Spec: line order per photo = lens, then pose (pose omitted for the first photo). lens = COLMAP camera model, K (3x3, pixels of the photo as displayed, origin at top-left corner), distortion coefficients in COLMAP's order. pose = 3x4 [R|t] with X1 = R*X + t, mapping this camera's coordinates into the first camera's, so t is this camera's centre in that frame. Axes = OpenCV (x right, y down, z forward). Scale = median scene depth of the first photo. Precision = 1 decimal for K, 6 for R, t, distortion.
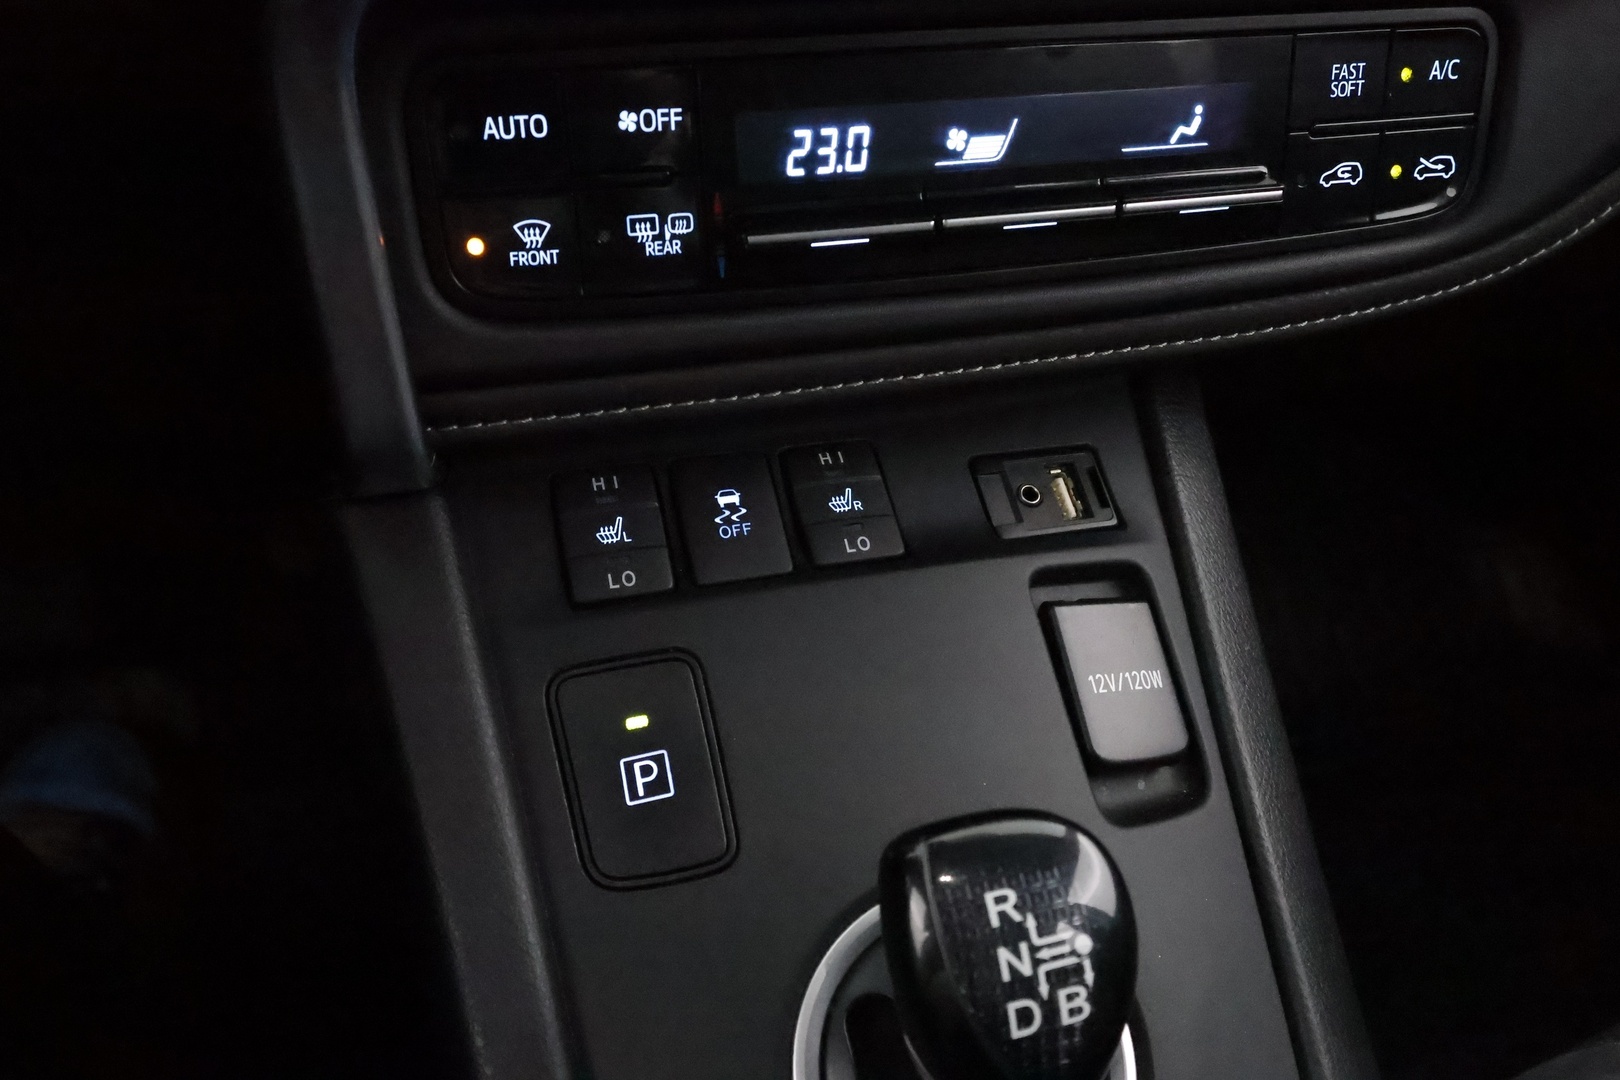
lens RADIAL K [[1223.4, 0, 797.5], [0, 1223.4, 541.1], [0, 0, 1]] dist [-0.004794, 0.006034]
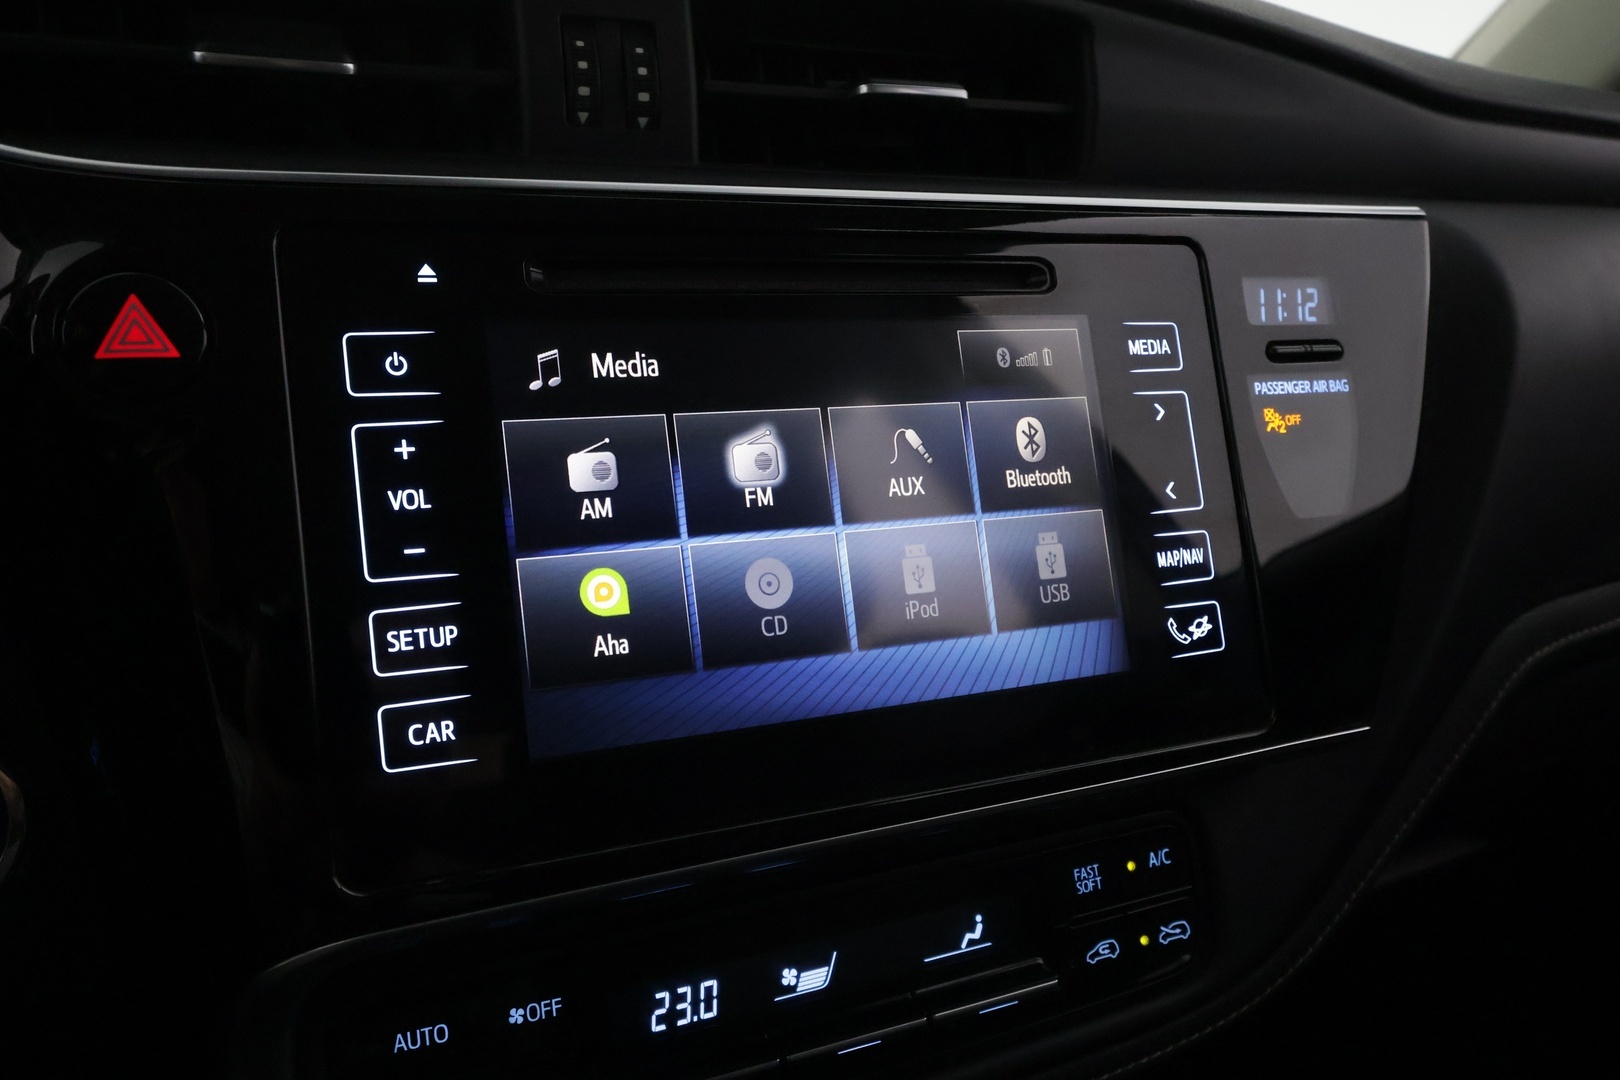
lens RADIAL K [[1273.0, 0, 804.2], [0, 1273.0, 543.4], [0, 0, 1]] dist [0.001990, 0.001191]
pose [[0.986013, -0.075969, 0.148349, -0.009240], [0.135187, 0.885142, -0.445252, -0.138468], [-0.097485, 0.459079, 0.883031, -0.298557]]
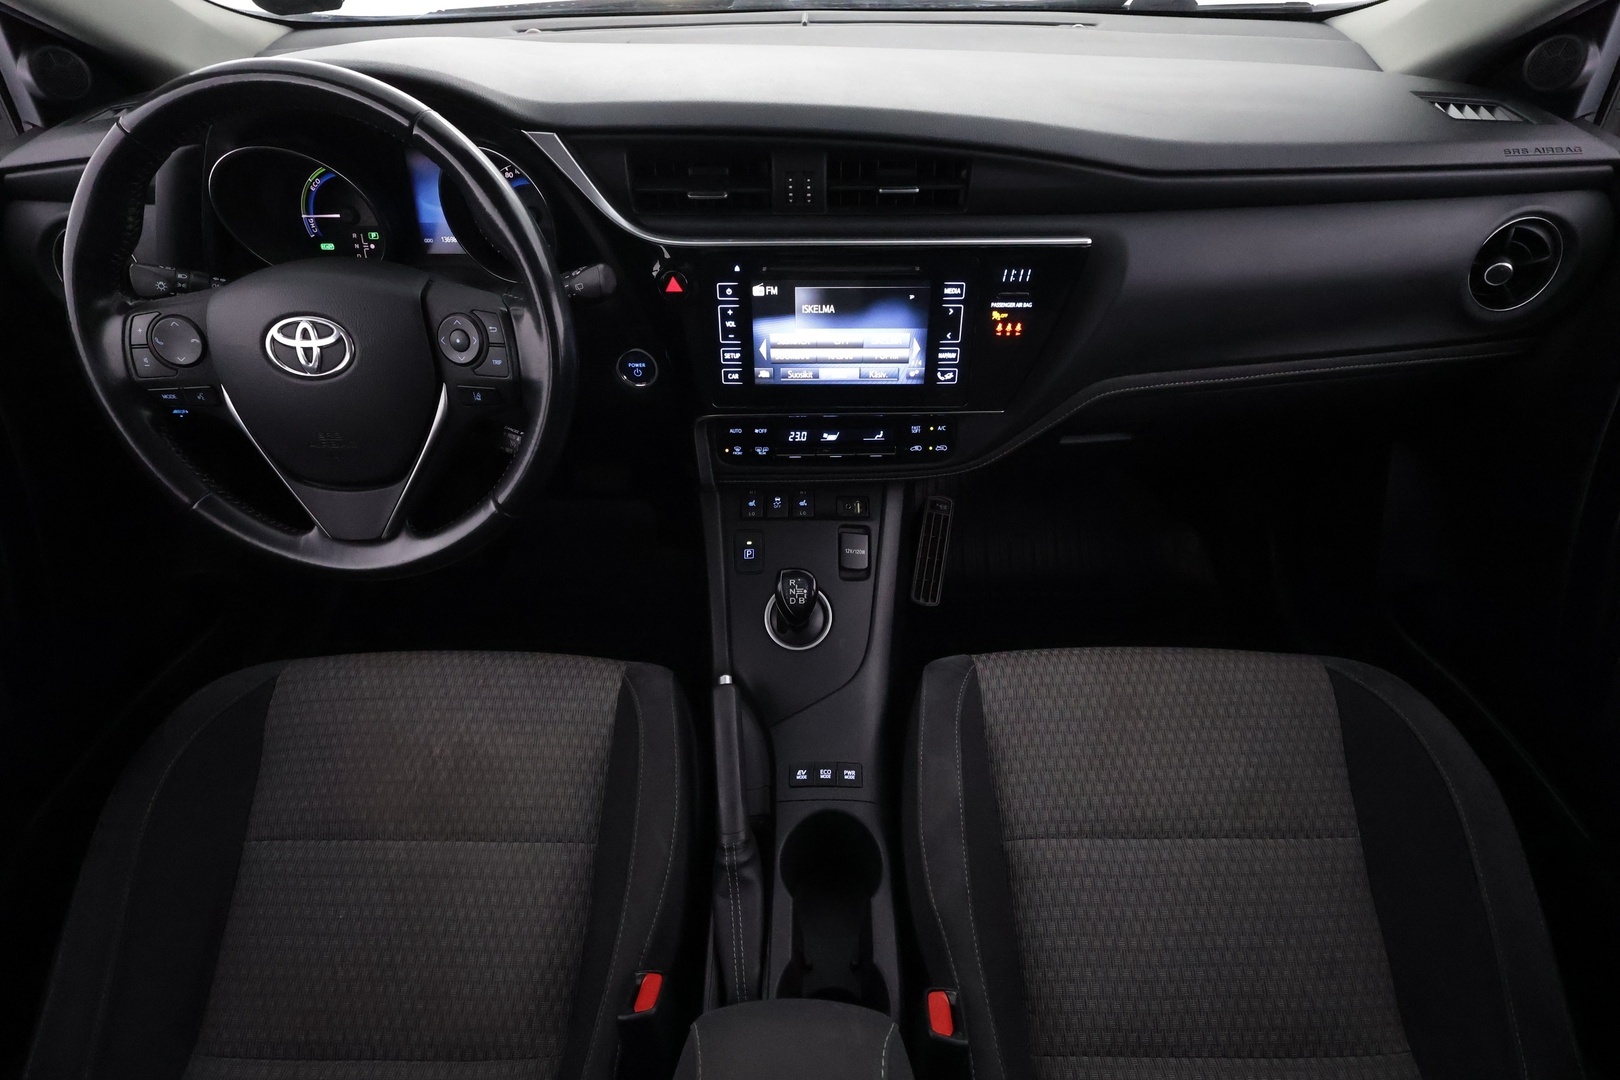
lens RADIAL K [[802.4, 0, 814.6], [0, 802.4, 546.8], [0, 0, 1]] dist [0.000251, -0.001120]
pose [[0.962776, 0.160744, -0.217309, 0.811224], [-0.127793, 0.979122, 0.158079, -0.376676], [0.238182, -0.124424, 0.963217, -2.028313]]
